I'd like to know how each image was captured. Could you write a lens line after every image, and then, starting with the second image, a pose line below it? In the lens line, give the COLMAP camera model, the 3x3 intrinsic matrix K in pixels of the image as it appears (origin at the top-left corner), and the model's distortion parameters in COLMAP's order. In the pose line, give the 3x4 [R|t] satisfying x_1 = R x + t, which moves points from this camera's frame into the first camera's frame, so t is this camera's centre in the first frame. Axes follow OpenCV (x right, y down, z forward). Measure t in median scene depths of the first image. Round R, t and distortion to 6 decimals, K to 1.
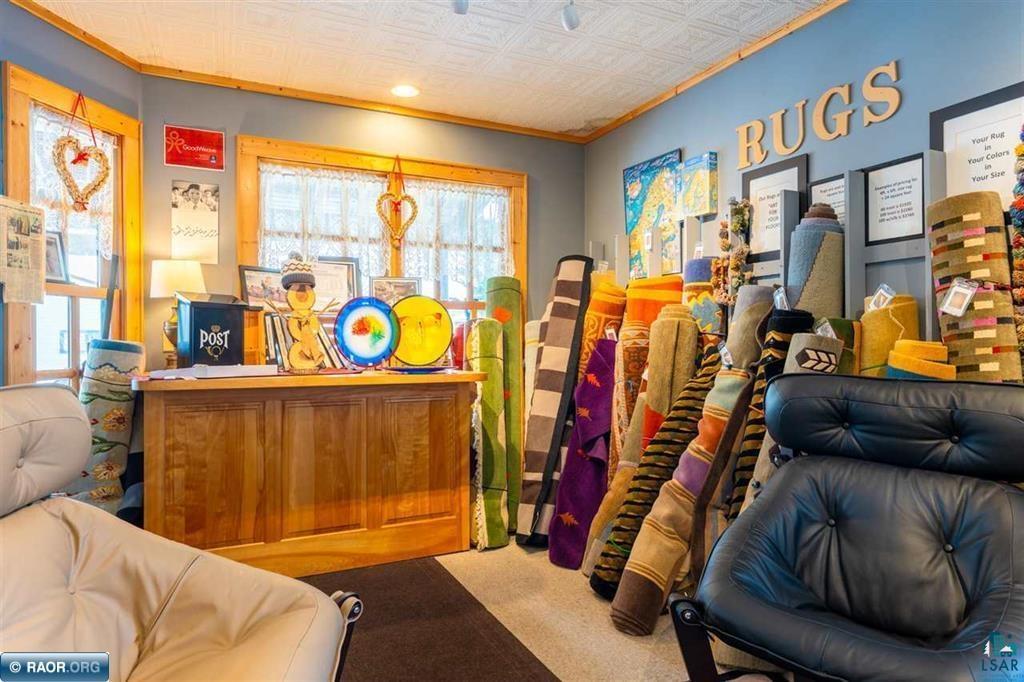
lens RADIAL K [[621.9, 0, 511.4], [0, 621.9, 345.8], [0, 0, 1]] dist [-0.007838, 0.004041]
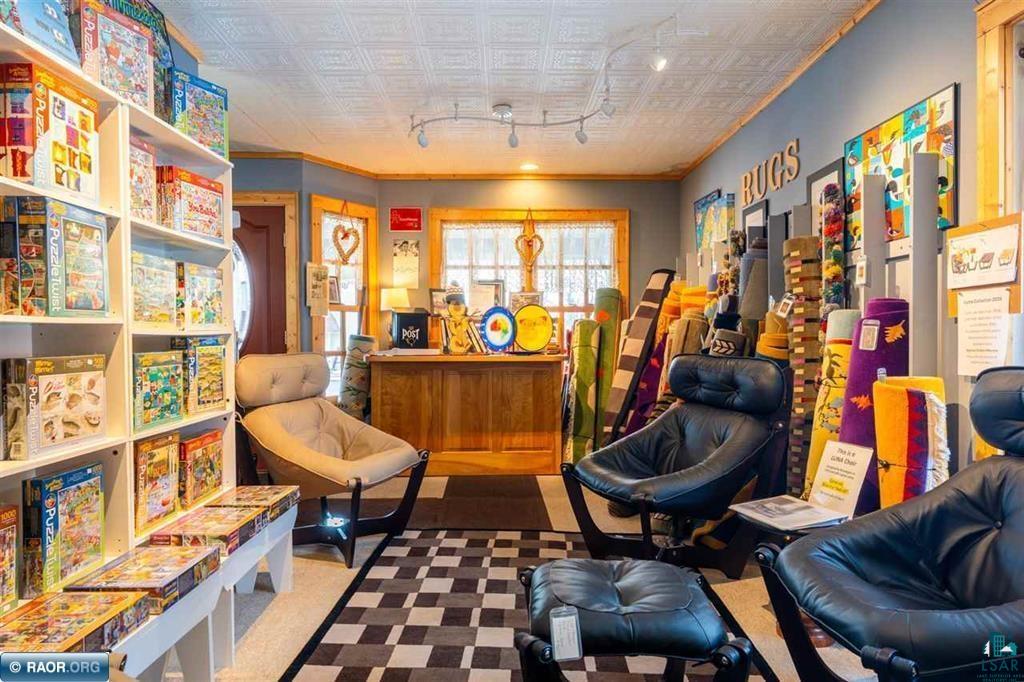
lens RADIAL K [[621.9, 0, 506.2], [0, 621.9, 341.0], [0, 0, 1]] dist [-0.007838, 0.004041]
pose [[0.912801, 0.000758, -0.408405, 0.436274], [0.000174, 0.999997, 0.002244, 0.004348], [0.408406, -0.002120, 0.912798, -0.432054]]
